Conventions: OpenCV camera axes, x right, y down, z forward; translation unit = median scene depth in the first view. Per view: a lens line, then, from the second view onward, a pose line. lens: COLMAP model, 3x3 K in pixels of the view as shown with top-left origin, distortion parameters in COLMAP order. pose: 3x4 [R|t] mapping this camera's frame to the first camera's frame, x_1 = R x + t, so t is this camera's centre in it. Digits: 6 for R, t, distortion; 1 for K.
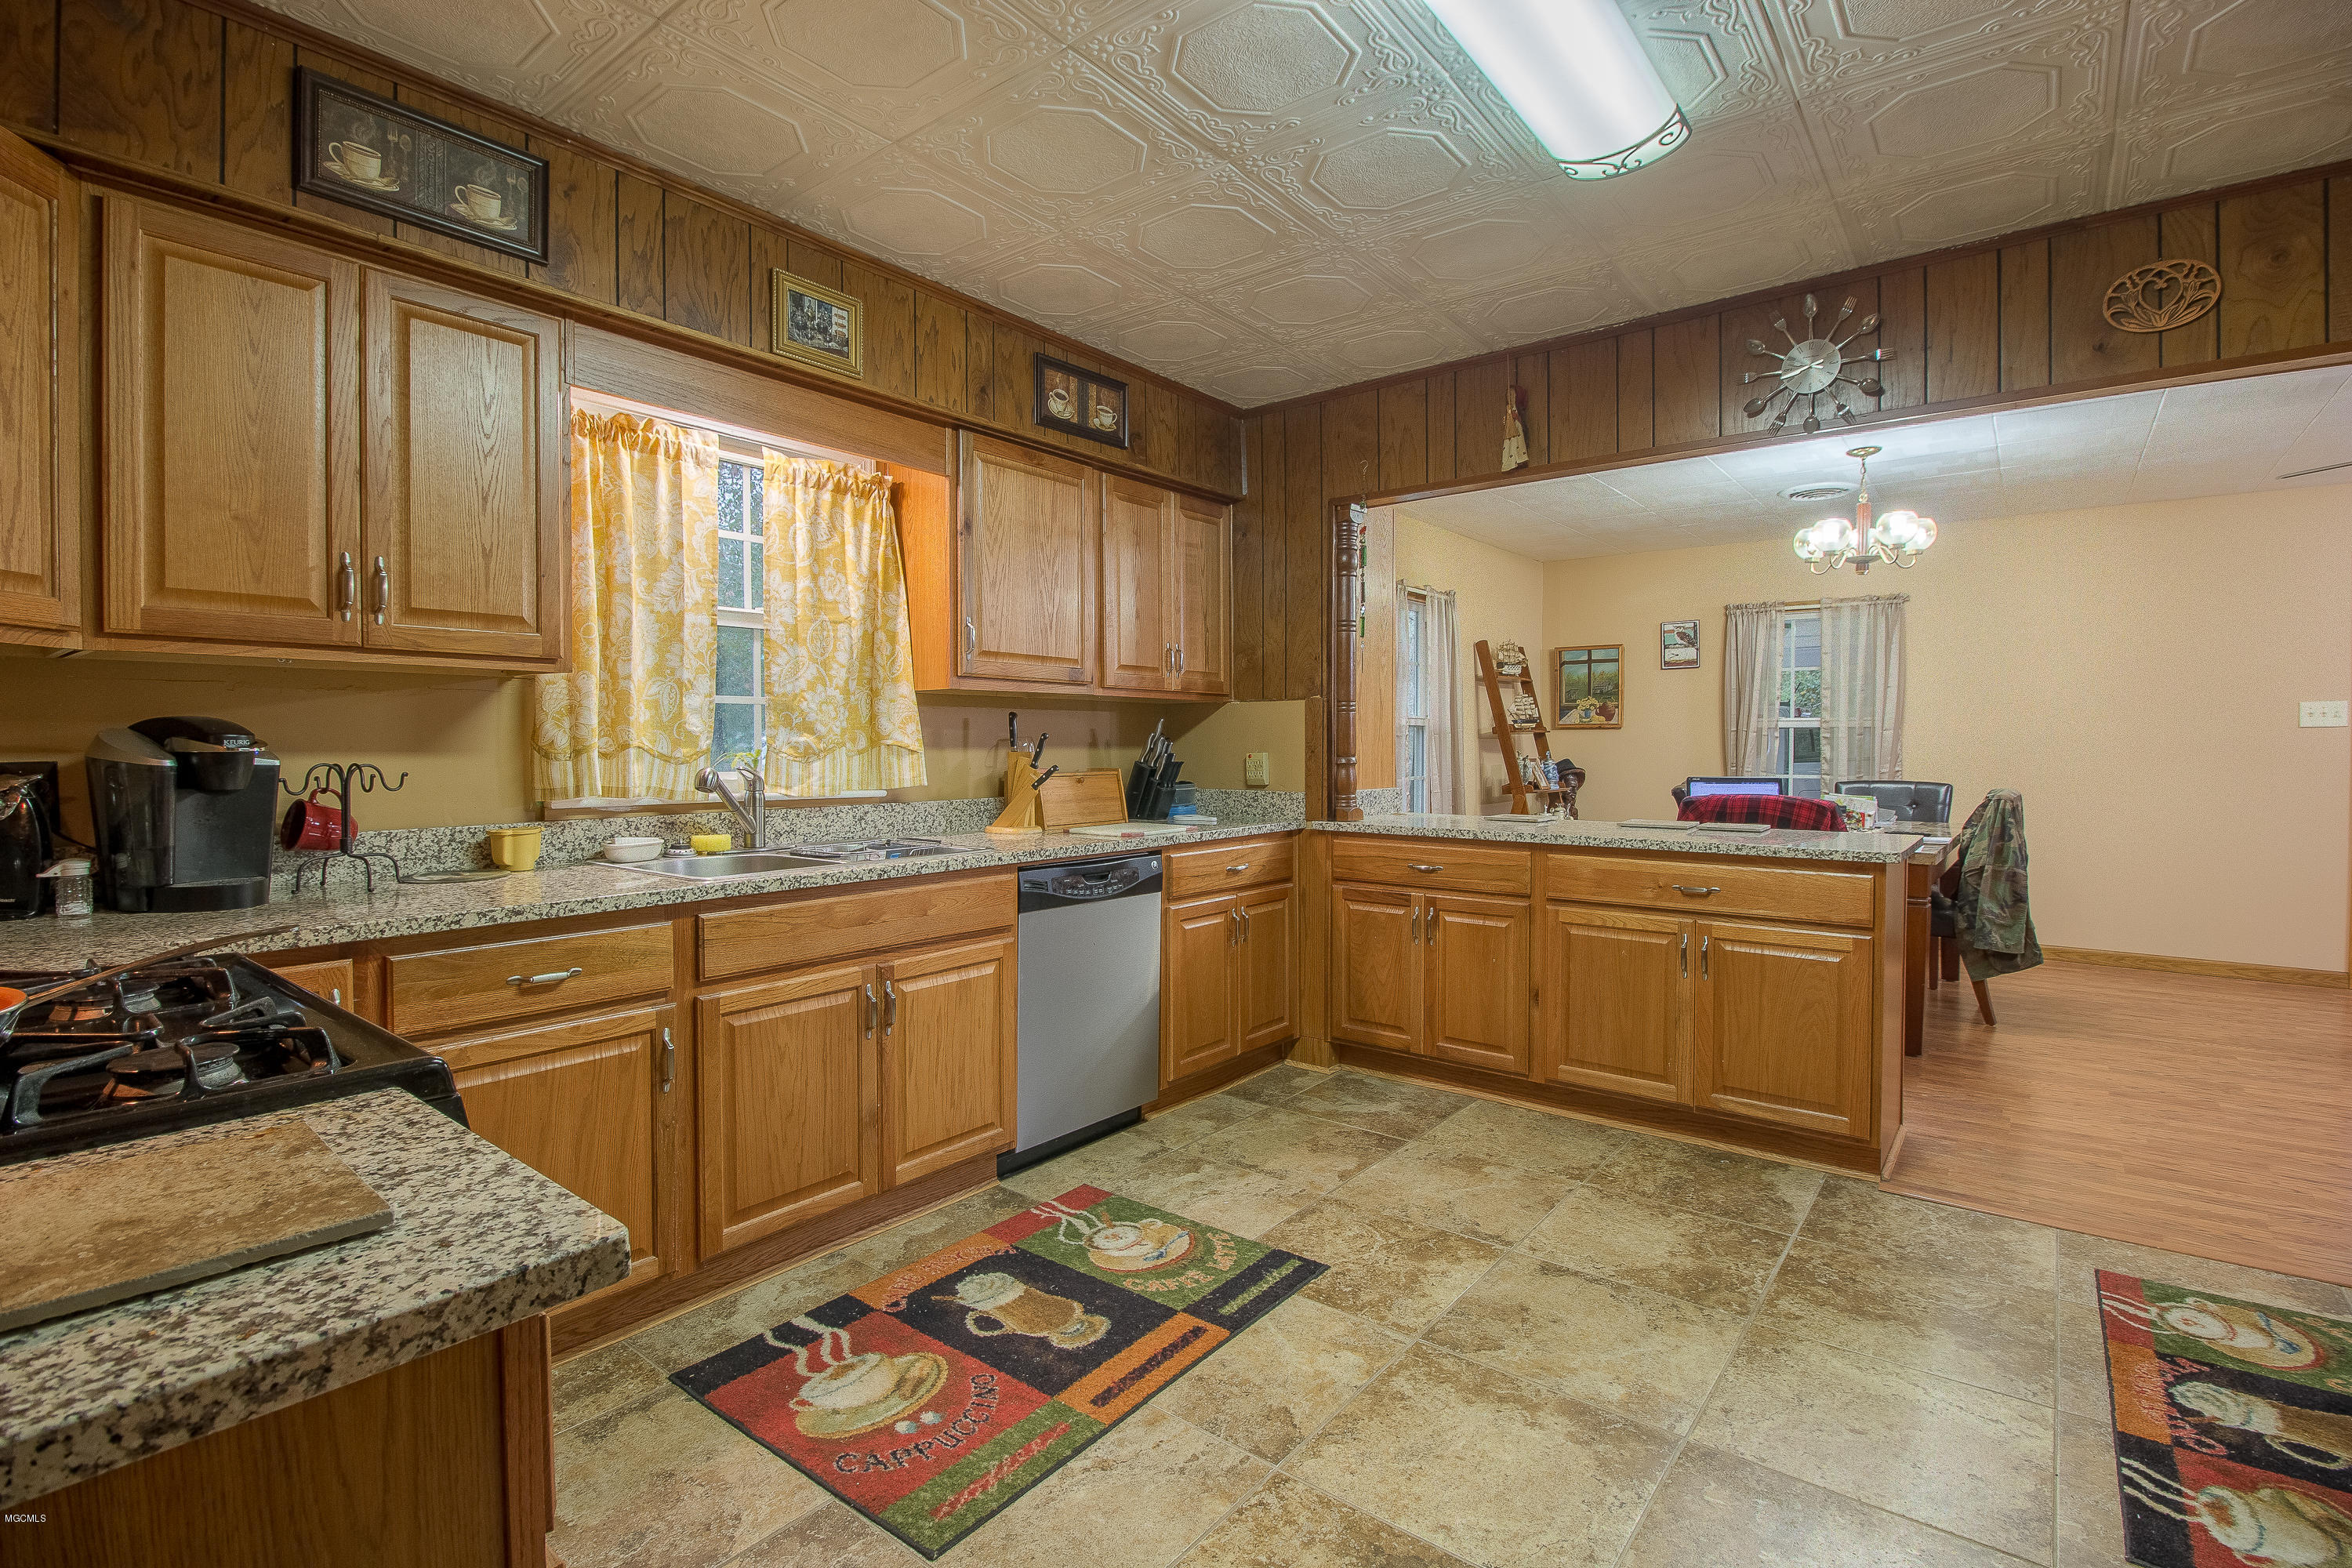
lens RADIAL K [[1089.5, 0, 1177.1], [0, 1089.5, 758.7], [0, 0, 1]] dist [-0.008225, -0.005350]
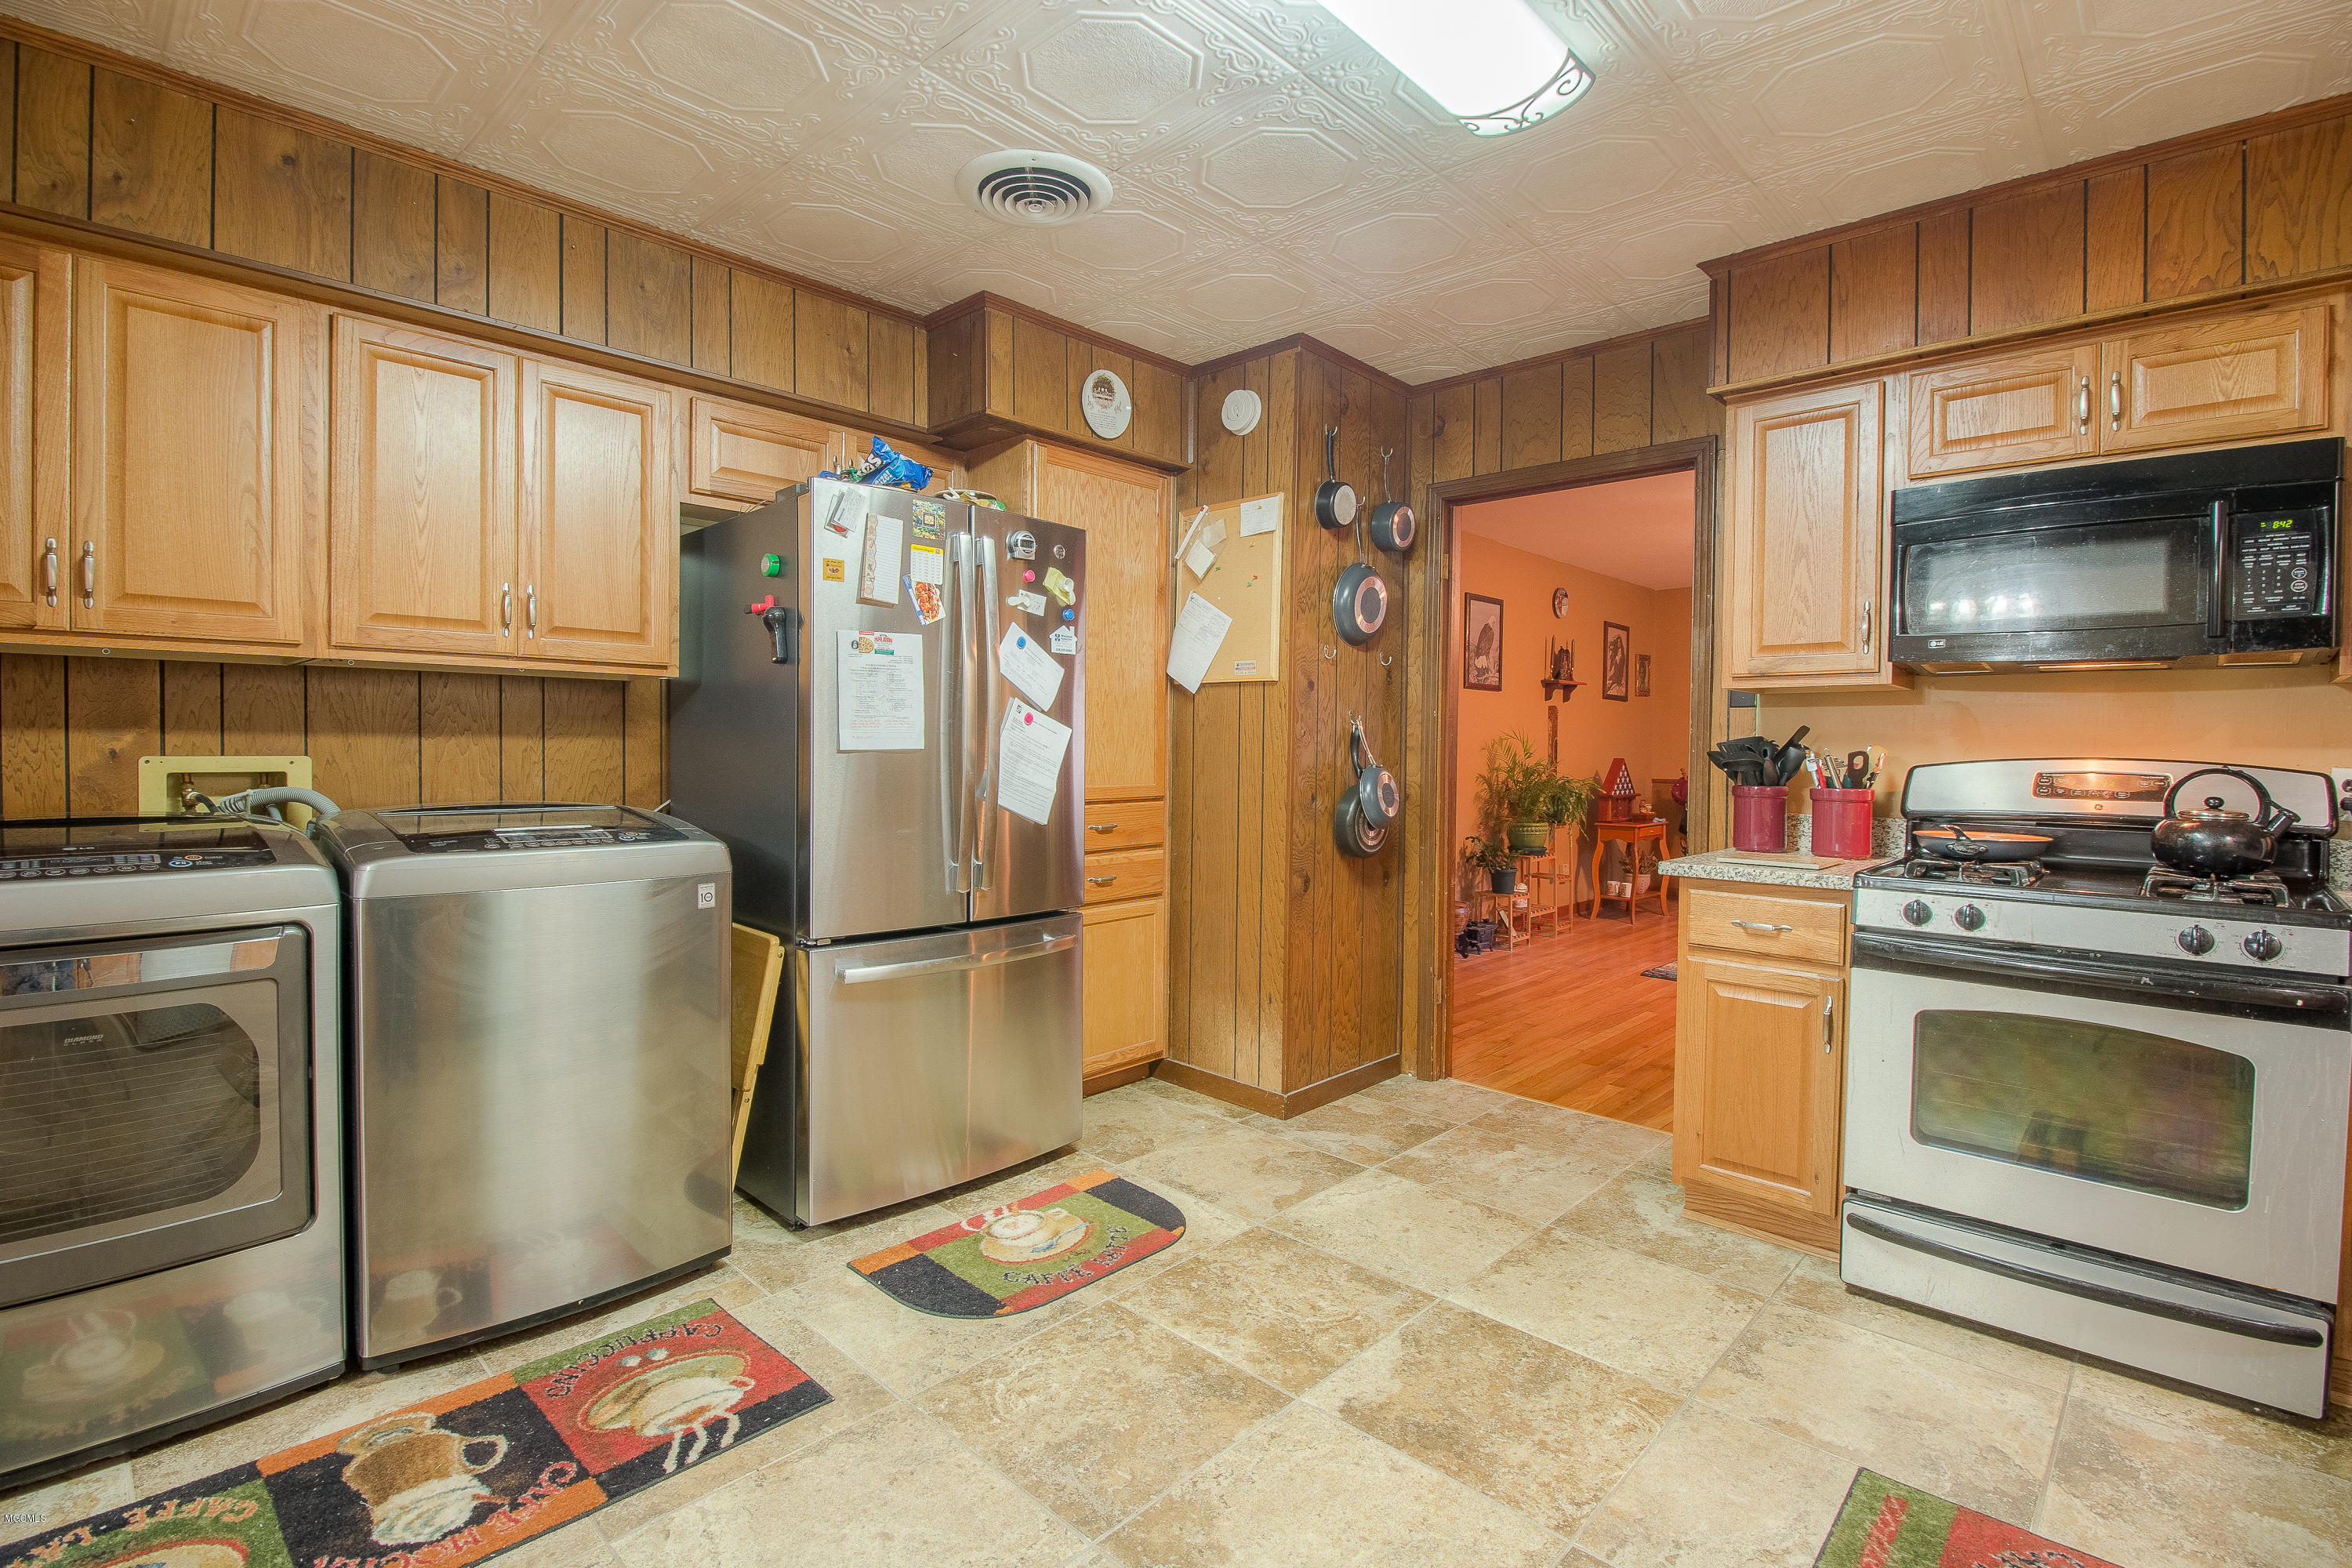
lens RADIAL K [[1089.5, 0, 1181.7], [0, 1089.5, 763.2], [0, 0, 1]] dist [-0.008225, -0.005350]
pose [[-0.996038, -0.013925, 0.087829, 0.307765], [-0.010618, 0.999221, 0.038013, -0.022530], [-0.088290, 0.036930, -0.995410, 1.693846]]
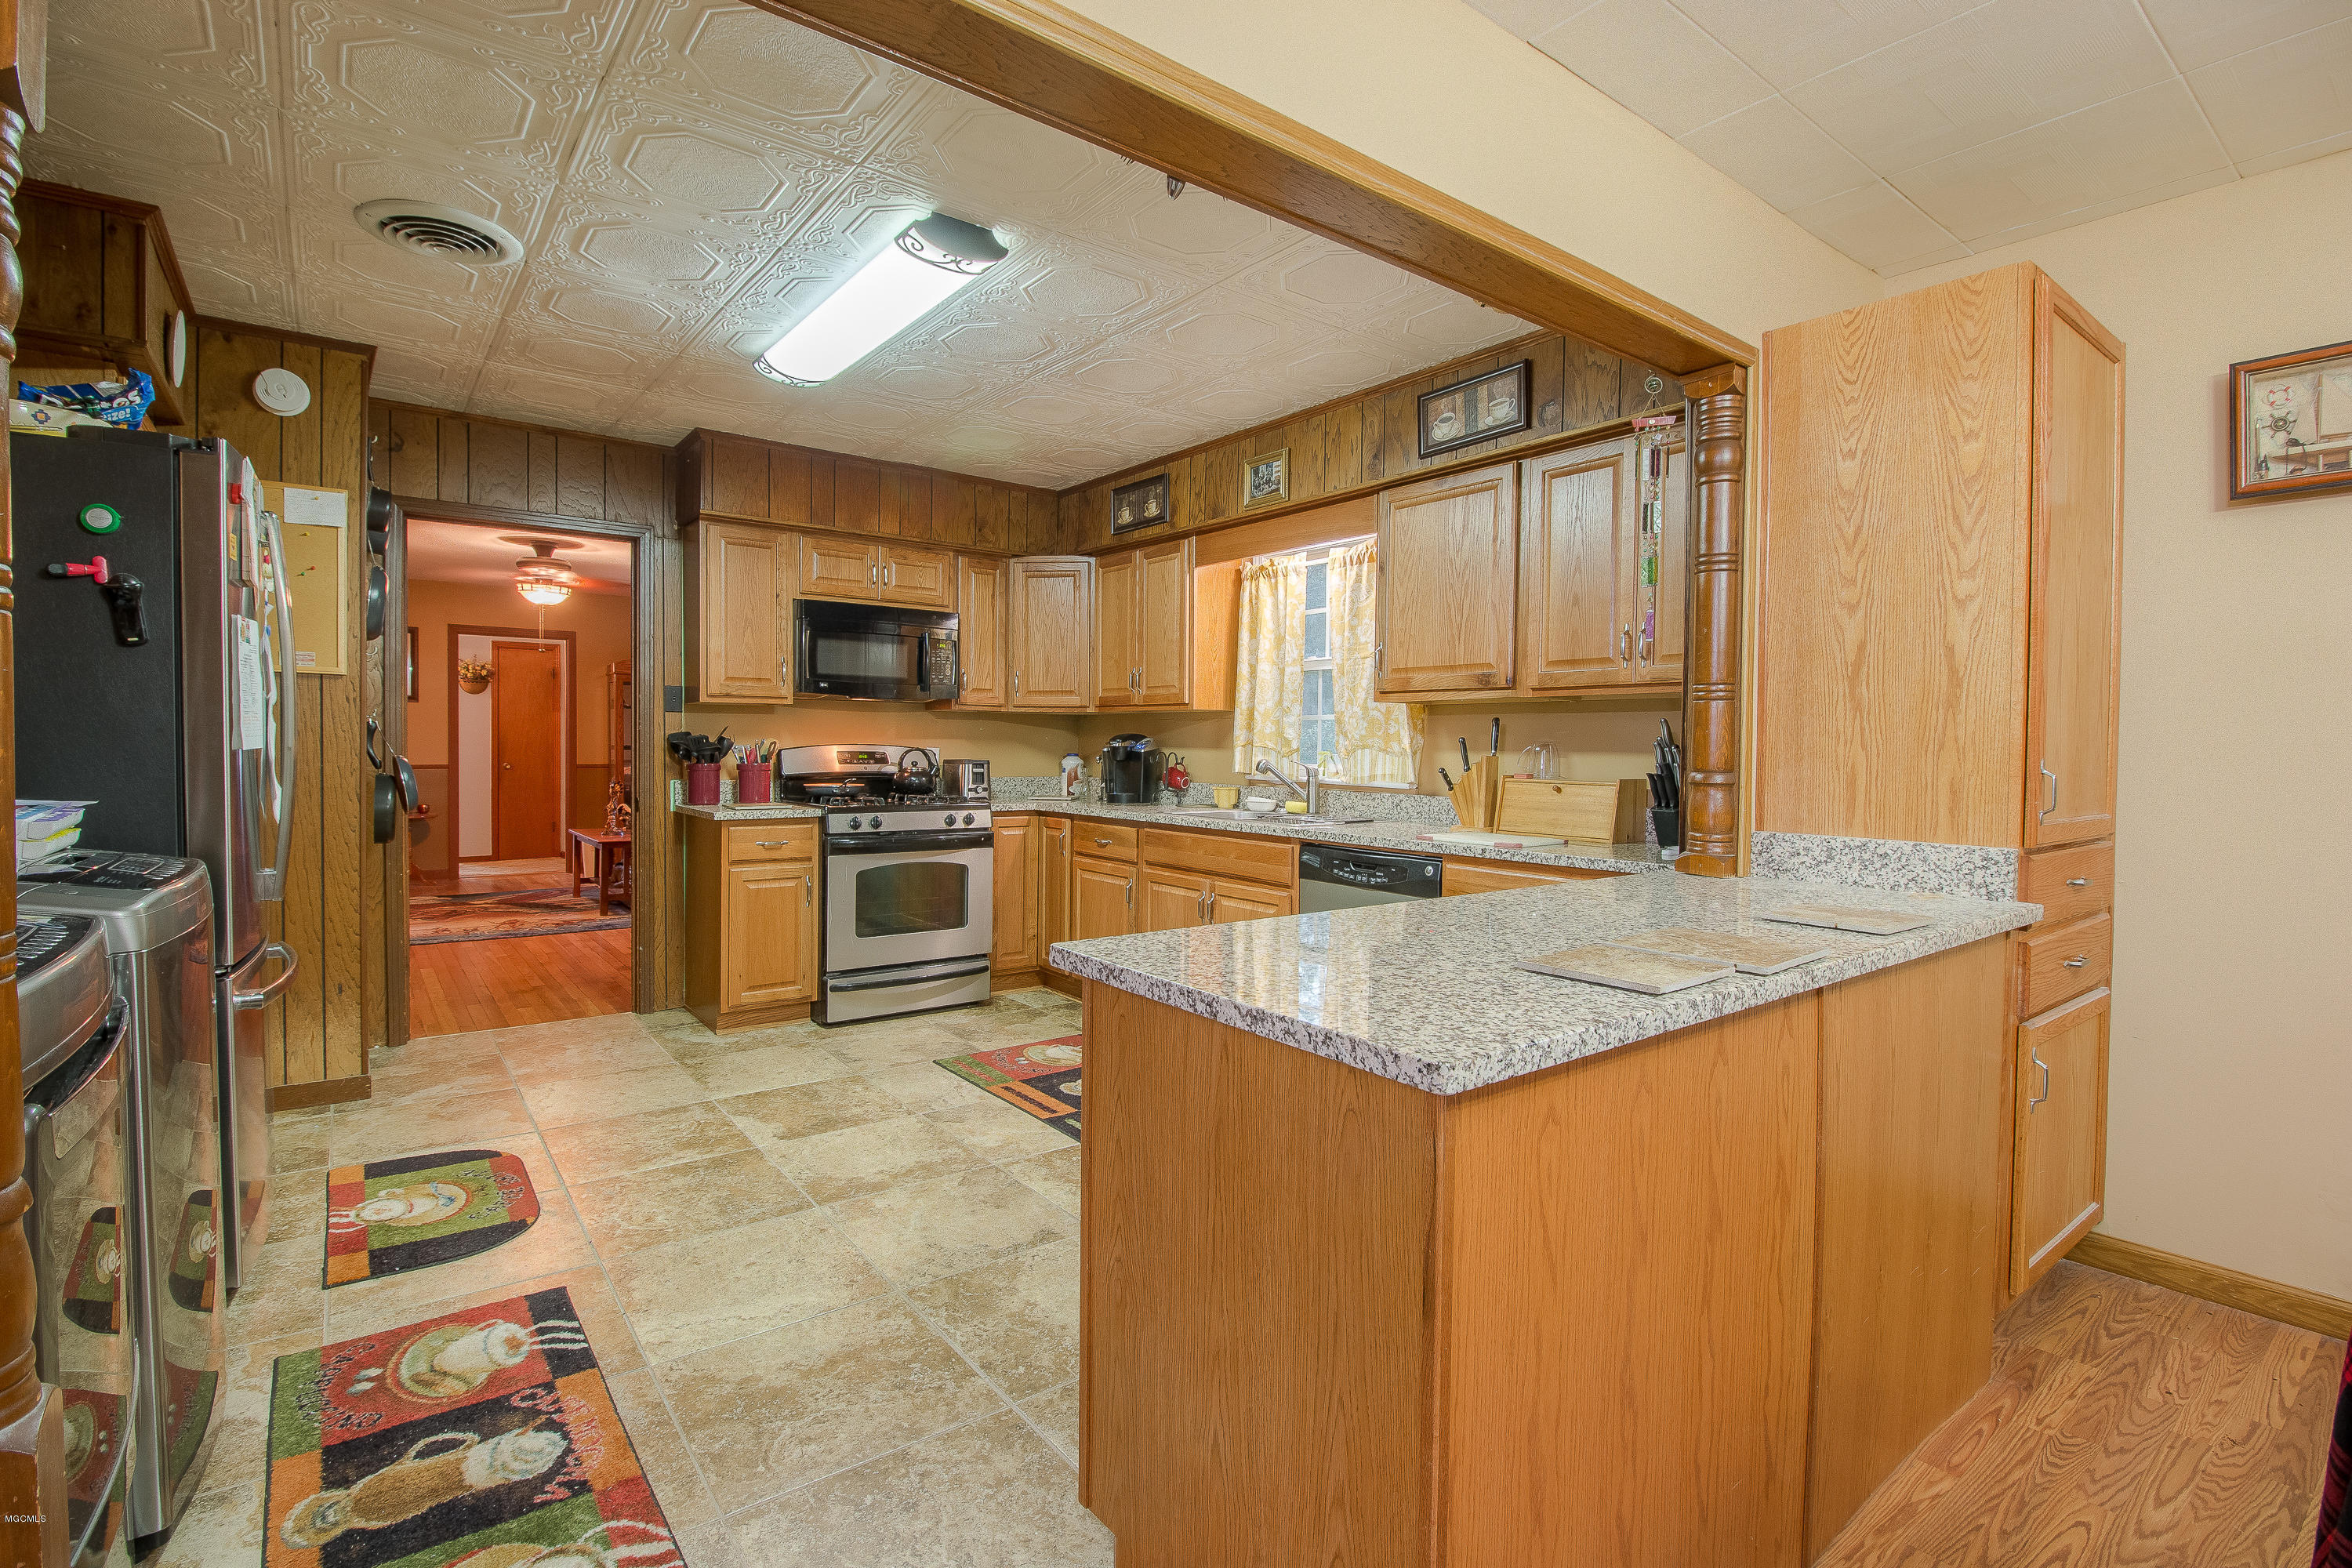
lens RADIAL K [[1089.5, 0, 1147.9], [0, 1089.5, 755.9], [0, 0, 1]] dist [-0.008225, -0.005350]
pose [[-0.254498, 0.006809, -0.967049, 1.657358], [-0.028379, 0.999492, 0.014506, -0.021103], [0.966657, 0.031135, -0.254175, 1.663475]]
